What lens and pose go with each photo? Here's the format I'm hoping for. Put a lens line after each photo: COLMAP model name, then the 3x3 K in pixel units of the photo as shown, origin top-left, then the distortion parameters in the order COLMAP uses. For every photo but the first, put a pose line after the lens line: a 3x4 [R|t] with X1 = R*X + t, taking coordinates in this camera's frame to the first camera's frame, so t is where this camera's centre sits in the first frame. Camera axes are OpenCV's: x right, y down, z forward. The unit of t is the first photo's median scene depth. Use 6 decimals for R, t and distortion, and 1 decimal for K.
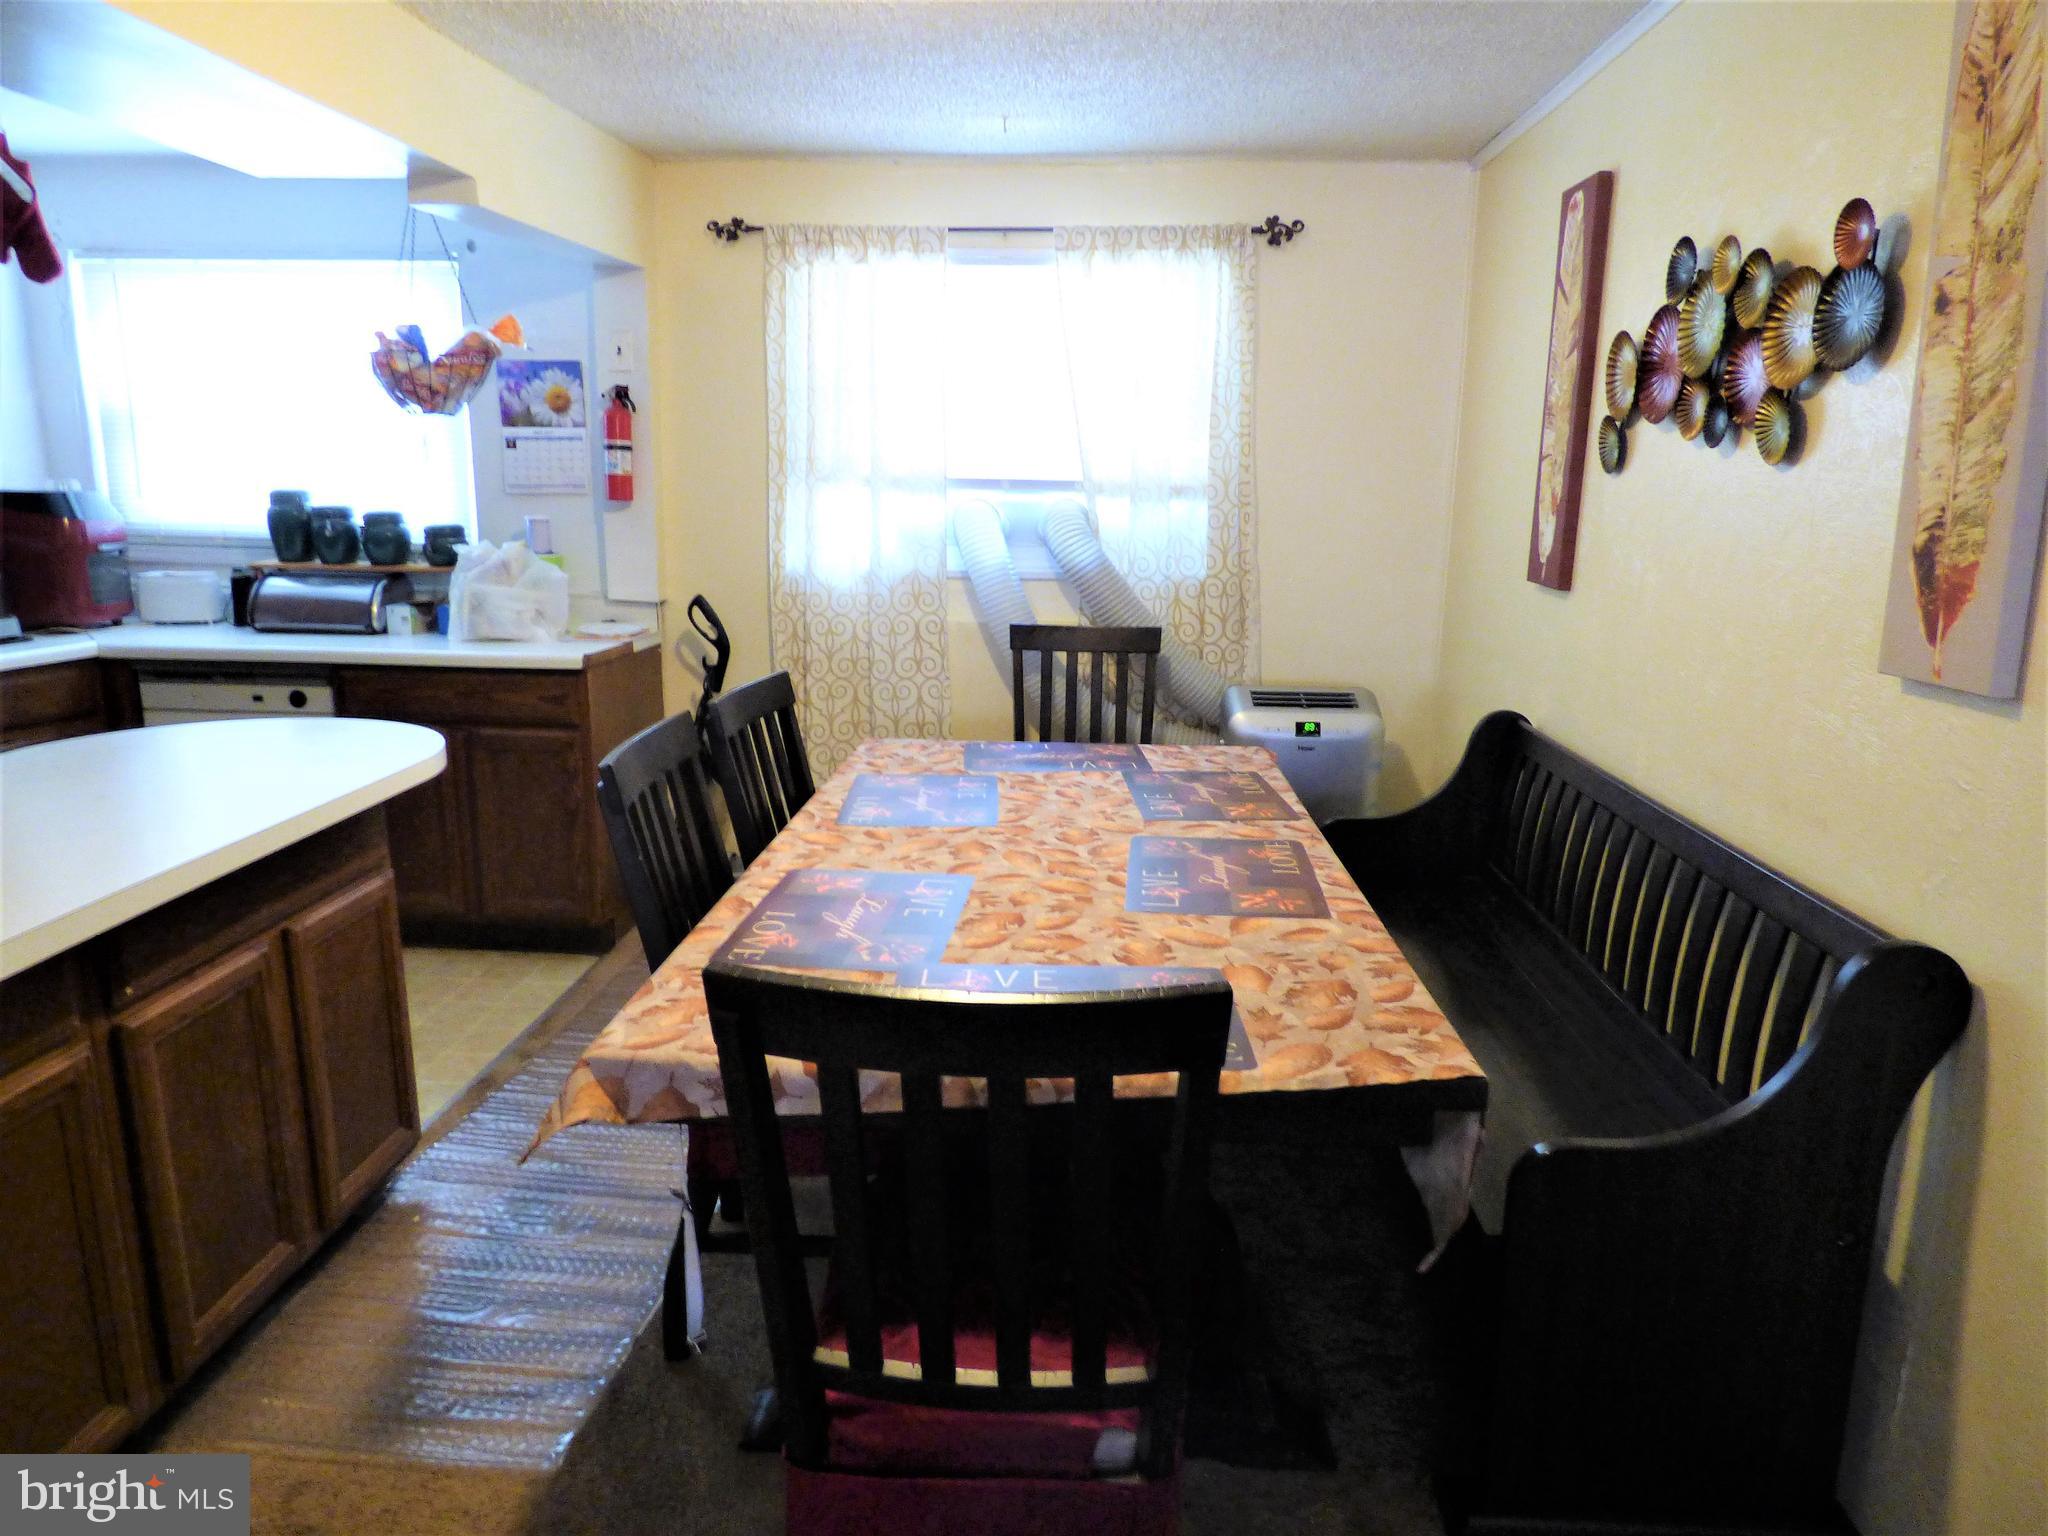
lens RADIAL K [[1248.9, 0, 1024.7], [0, 1248.9, 767.2], [0, 0, 1]] dist [-0.029660, -0.000908]
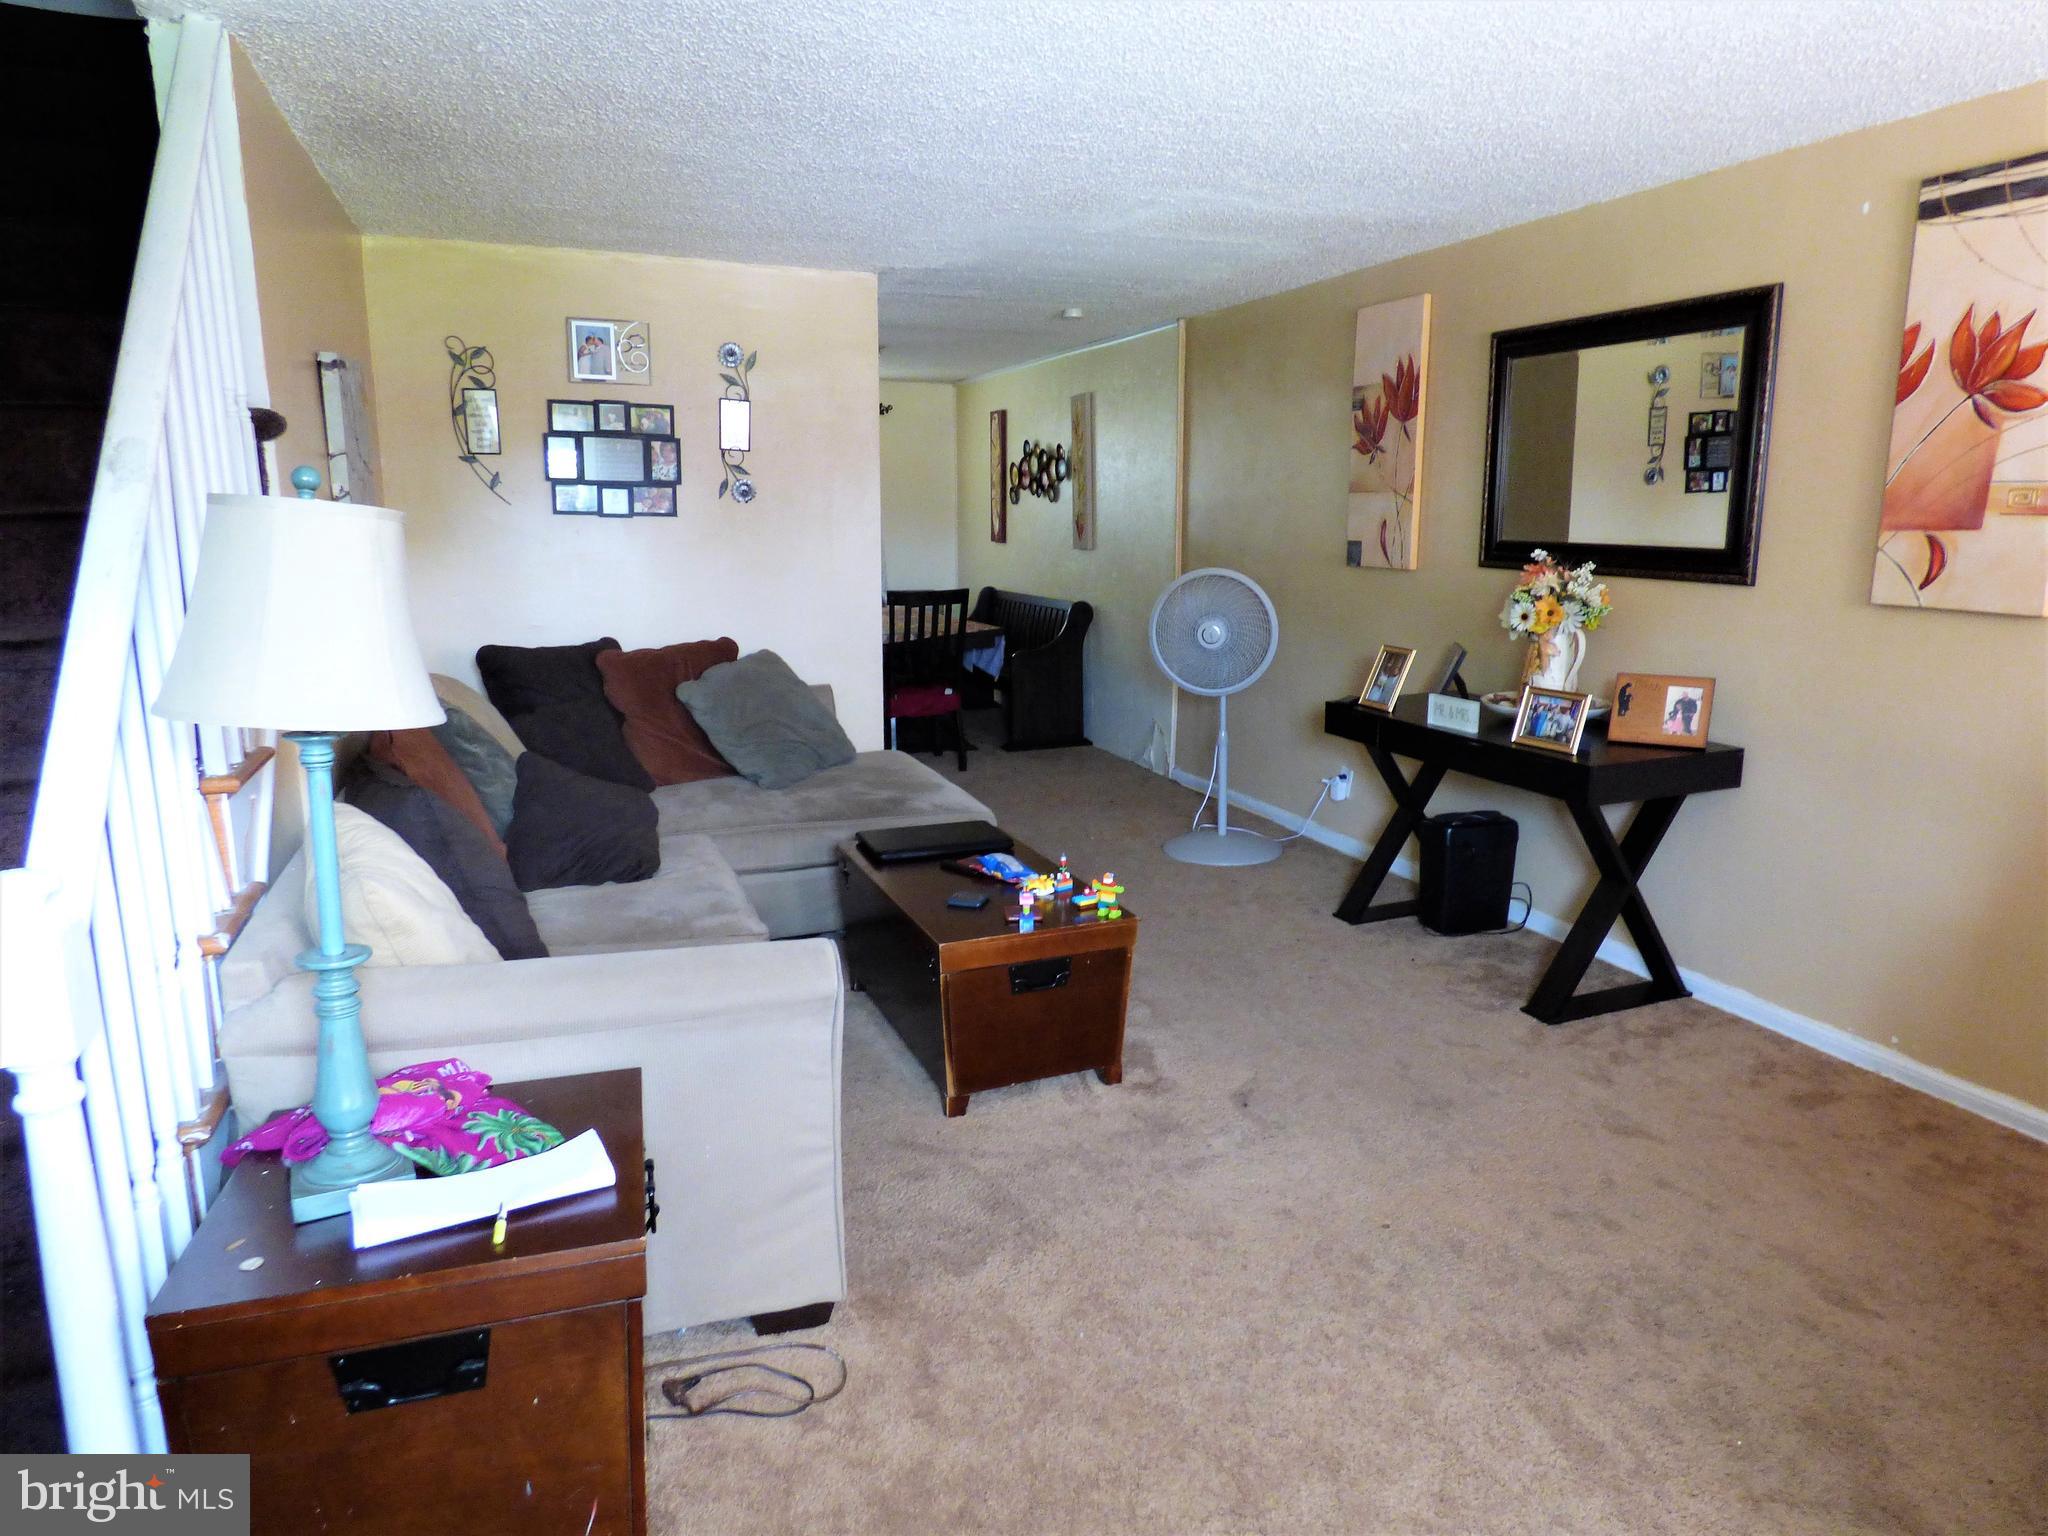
lens RADIAL K [[1248.9, 0, 1024.7], [0, 1248.9, 762.3], [0, 0, 1]] dist [-0.029660, -0.000908]
pose [[0.903182, -0.095612, 0.418473, -1.016431], [0.105381, 0.994432, -0.000235, 0.476897], [-0.416121, 0.044312, 0.908229, -2.122720]]
